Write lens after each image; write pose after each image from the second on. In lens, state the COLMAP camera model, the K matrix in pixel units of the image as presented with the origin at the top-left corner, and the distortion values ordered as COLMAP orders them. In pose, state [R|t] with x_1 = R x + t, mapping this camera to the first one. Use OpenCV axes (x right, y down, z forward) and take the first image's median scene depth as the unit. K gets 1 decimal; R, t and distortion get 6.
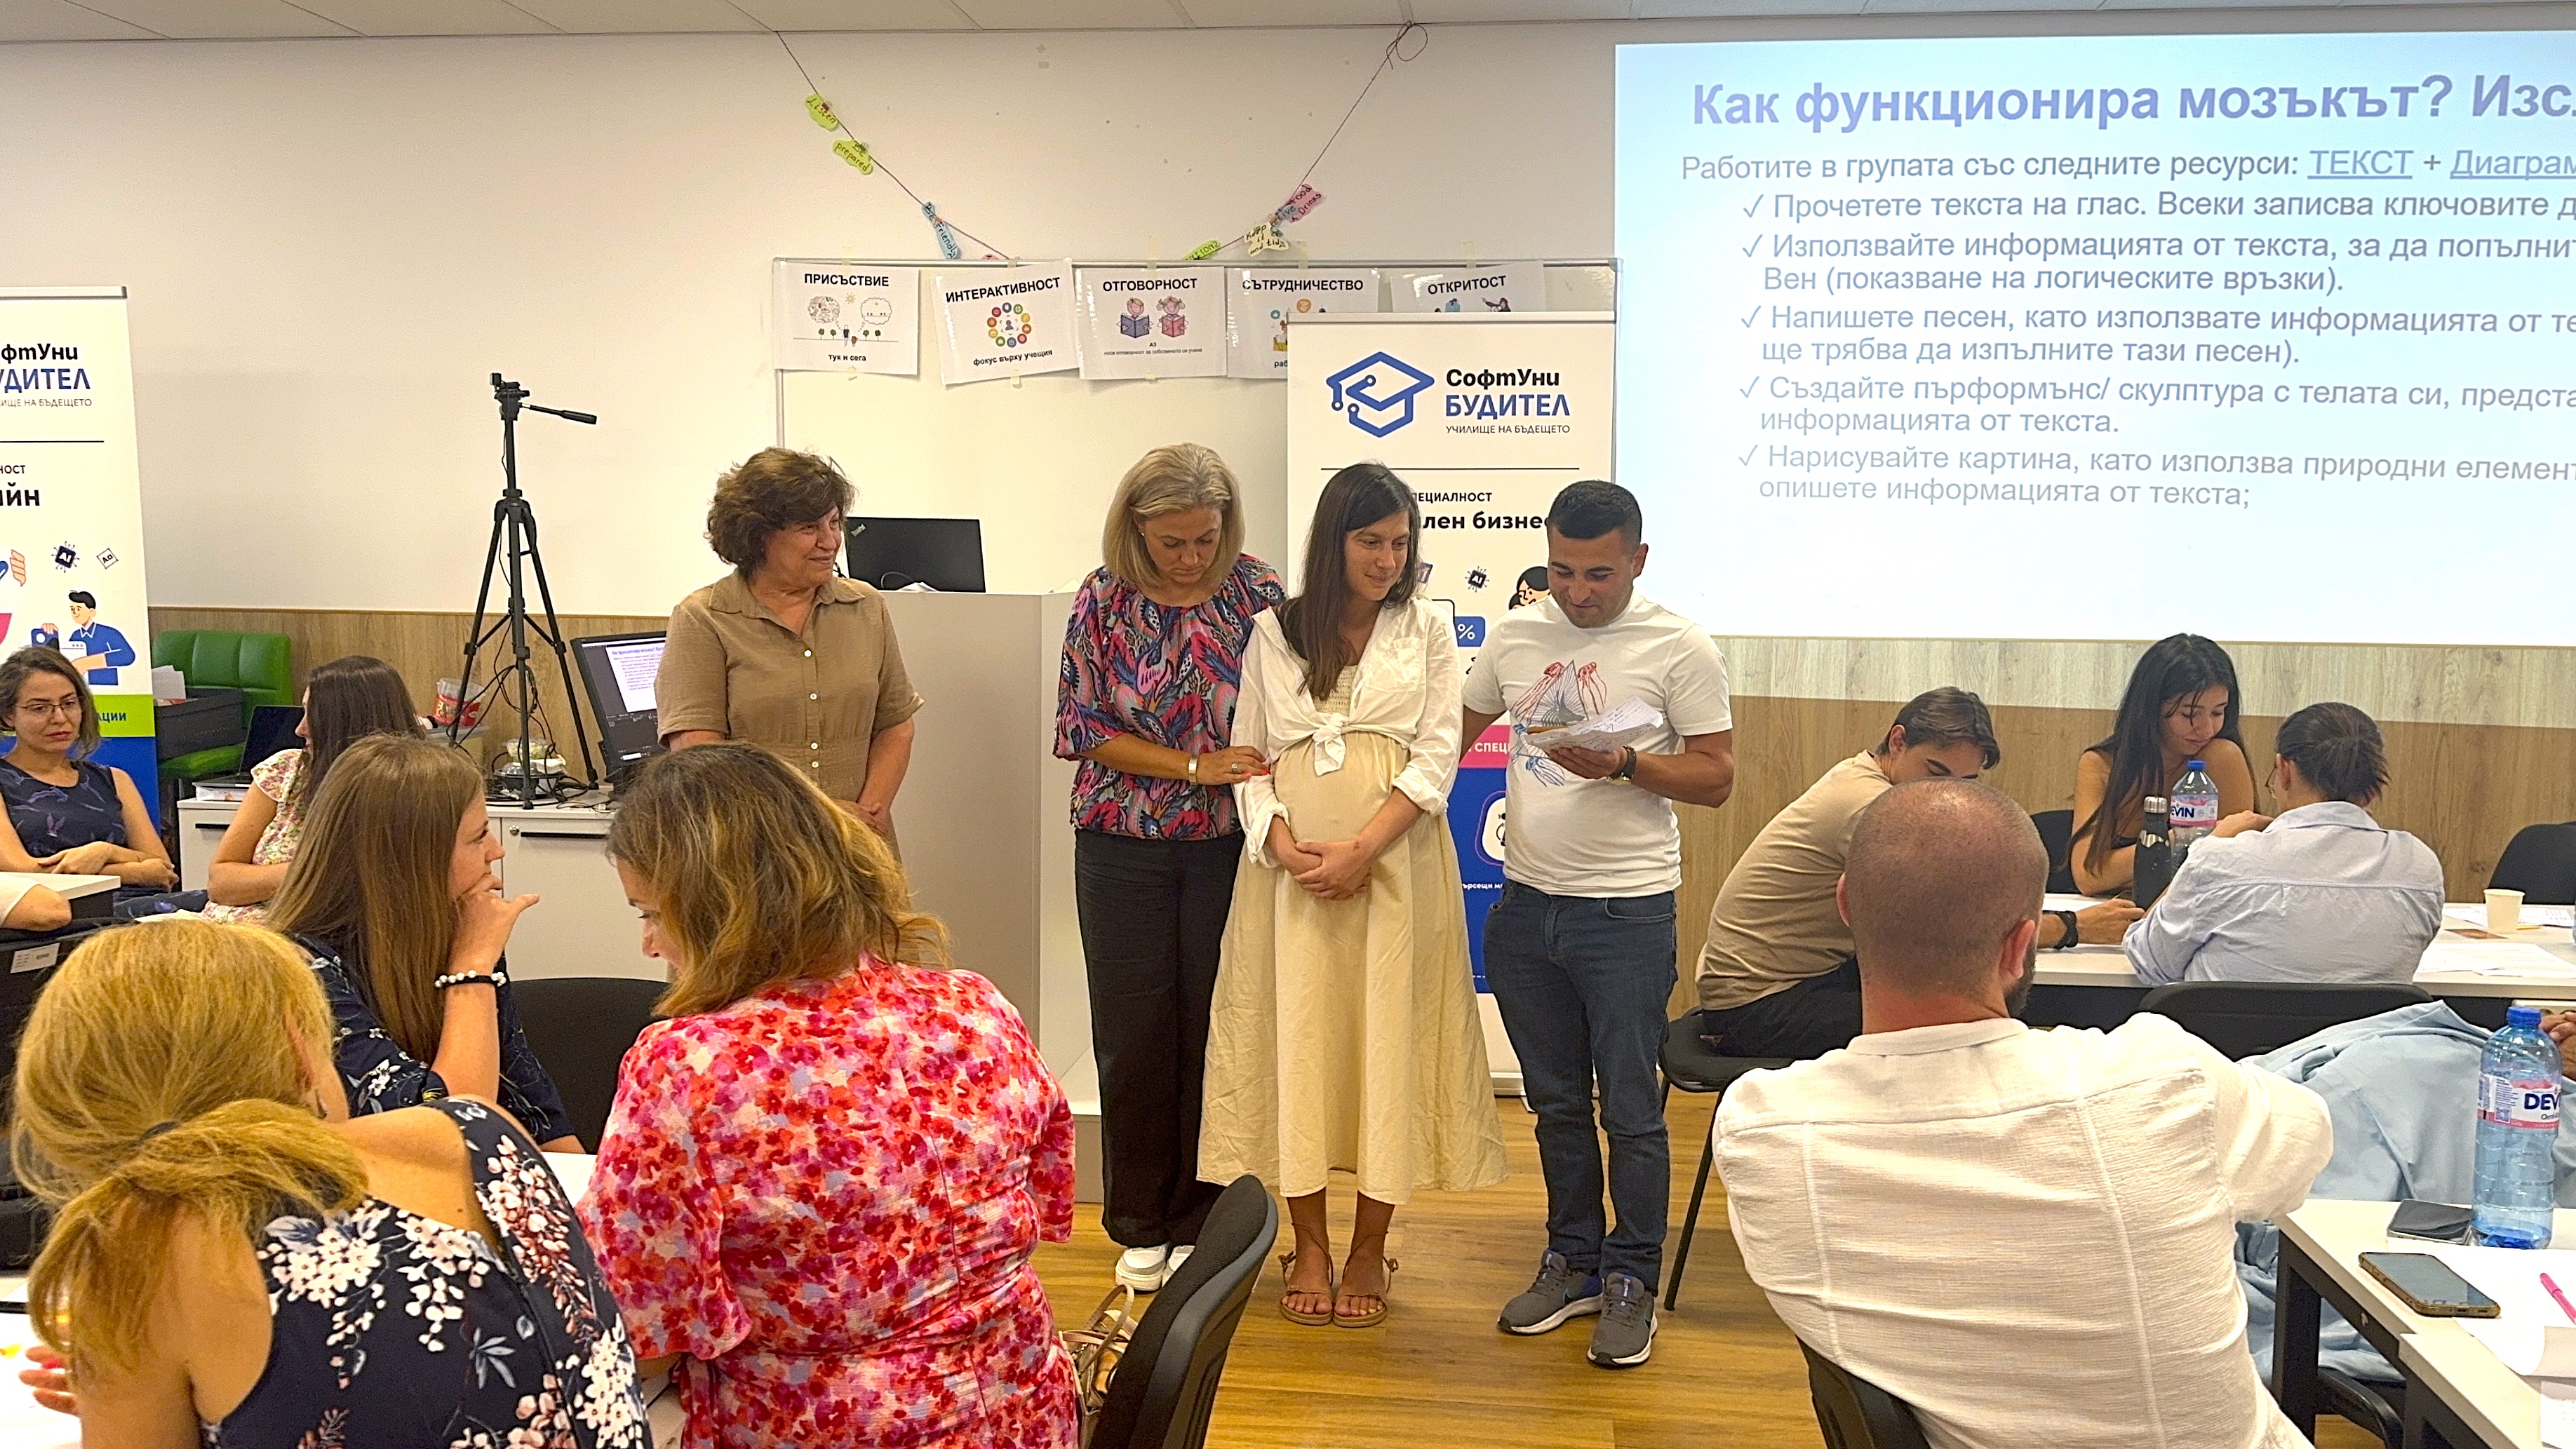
lens RADIAL K [[2122.6, 0, 1283.7], [0, 2122.6, 734.0], [0, 0, 1]] dist [0.197261, -0.405741]
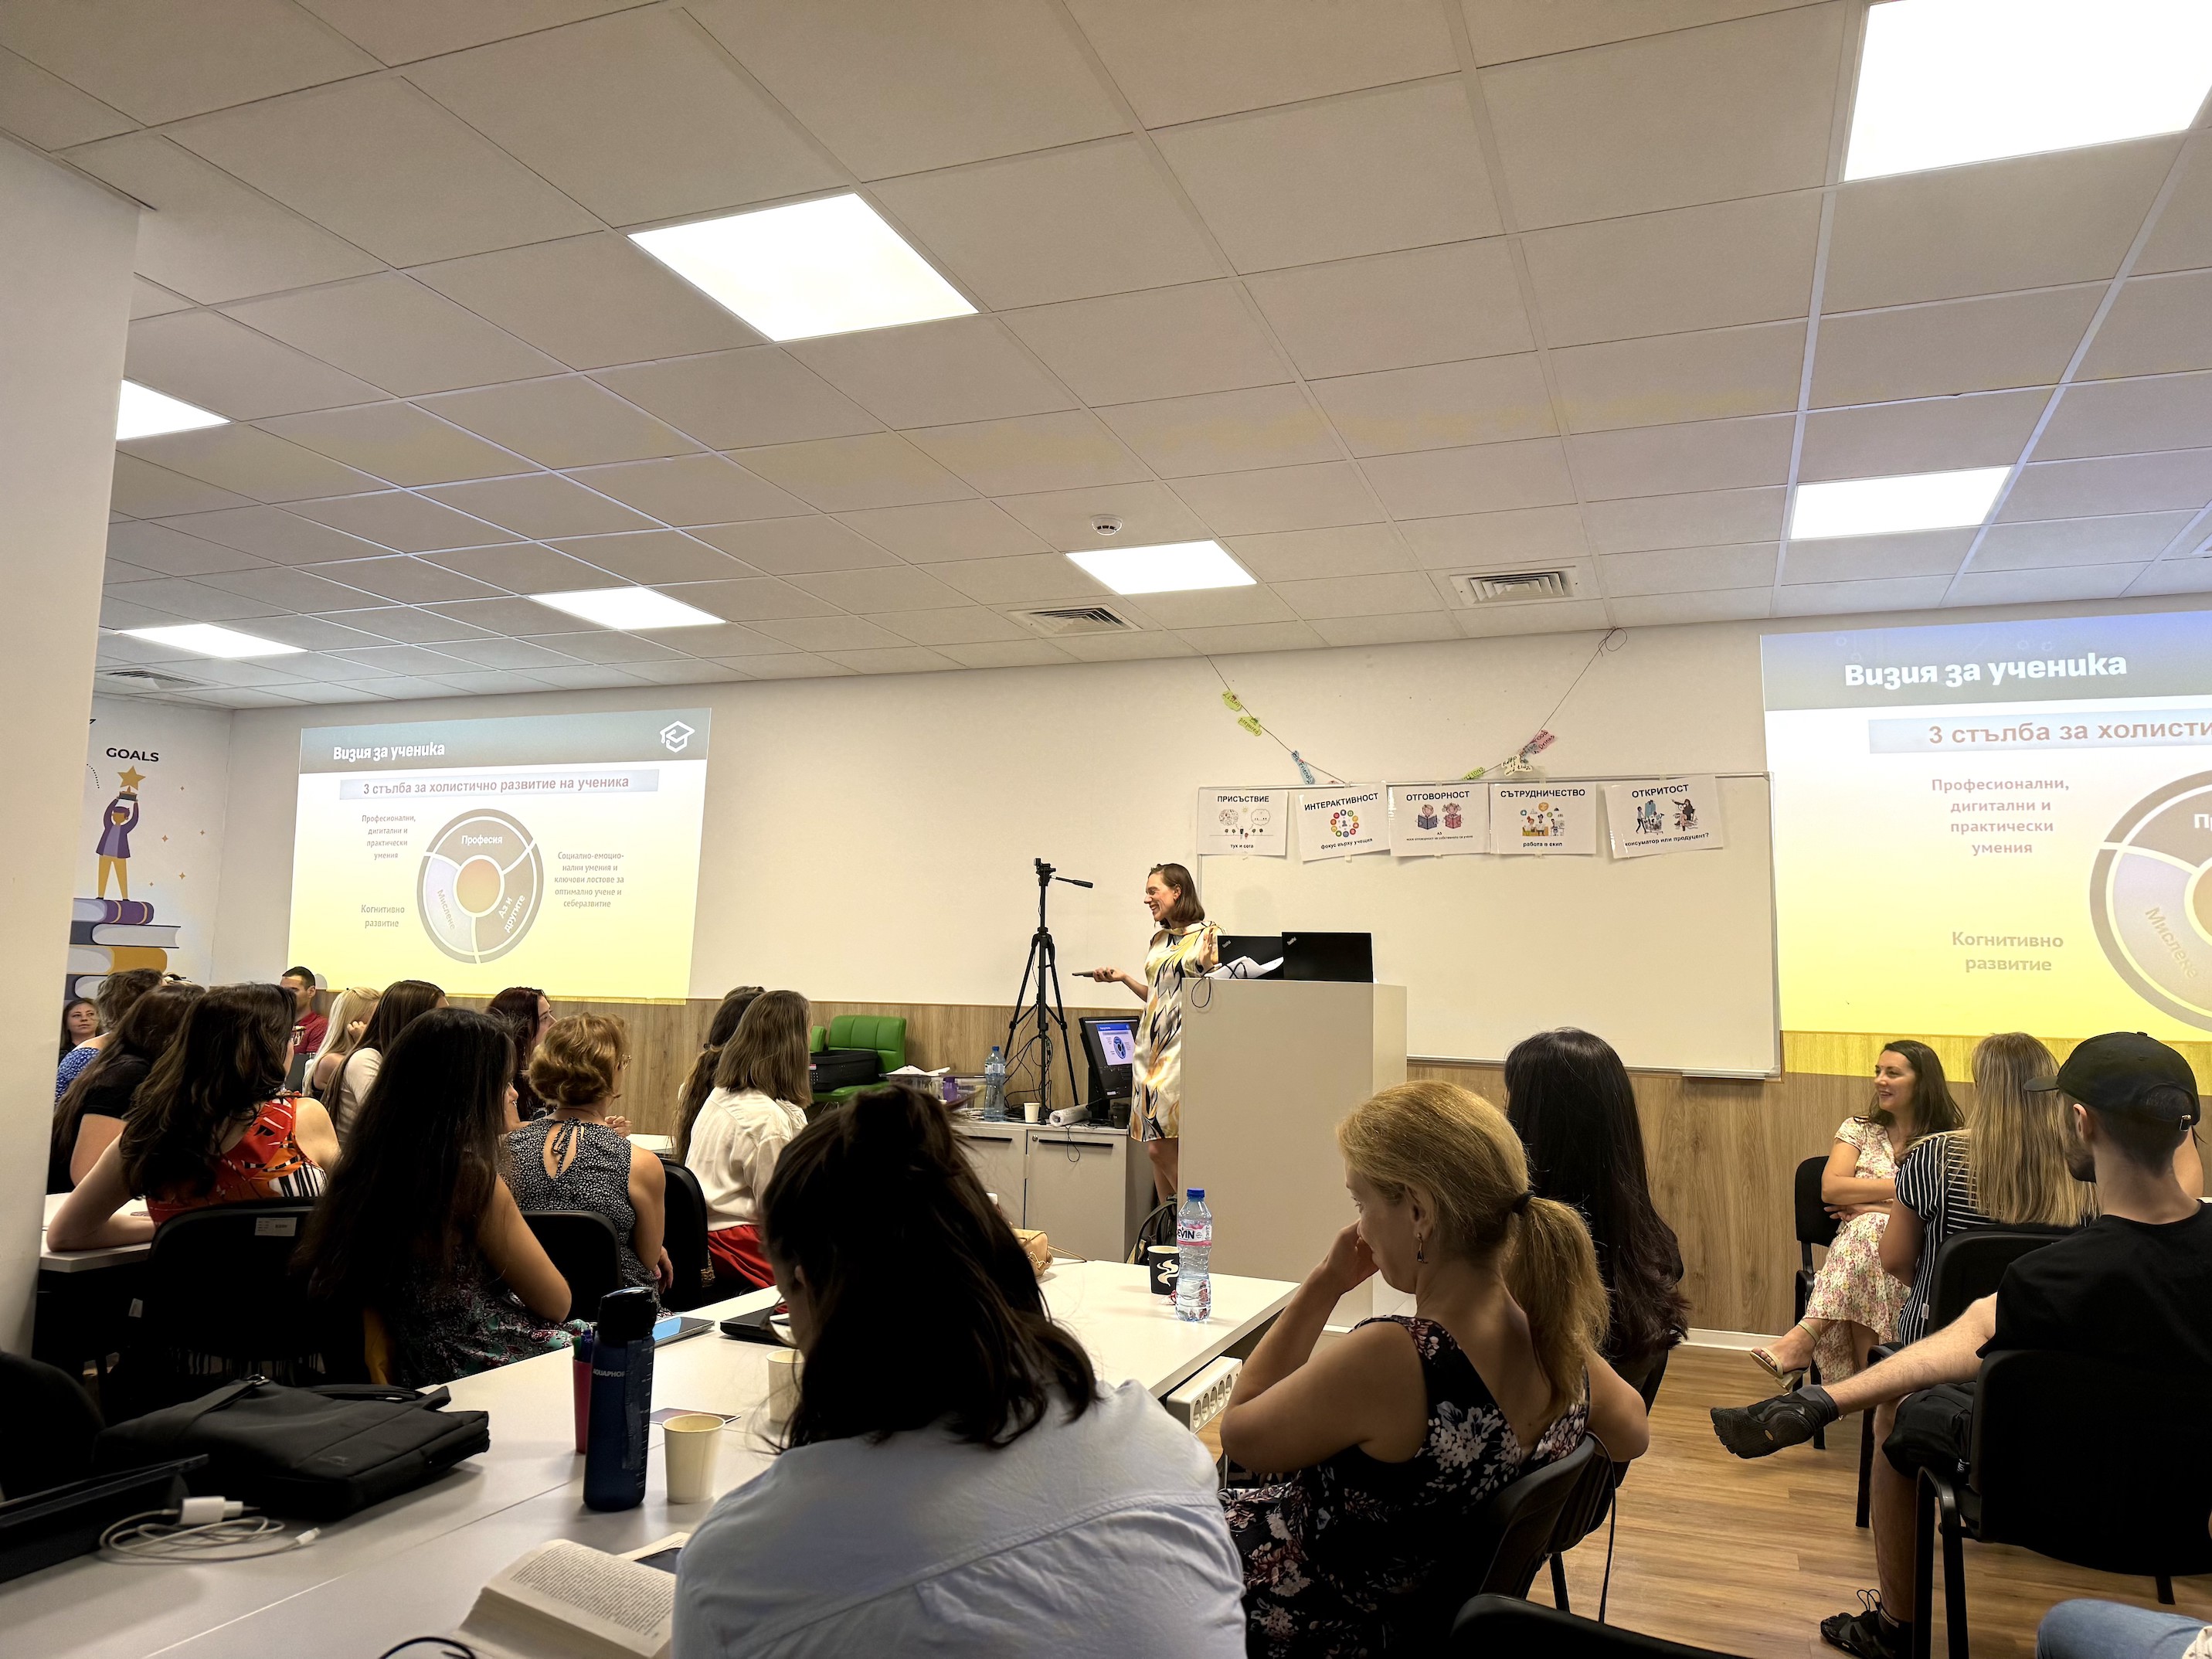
lens RADIAL K [[1553.4, 0, 1102.4], [0, 1553.4, 846.5], [0, 0, 1]] dist [0.161347, -0.285333]
pose [[0.968154, -0.012223, -0.250058, -0.014888], [-0.037168, 0.980722, -0.191842, 0.051033], [0.247583, 0.195026, 0.949035, -0.122728]]
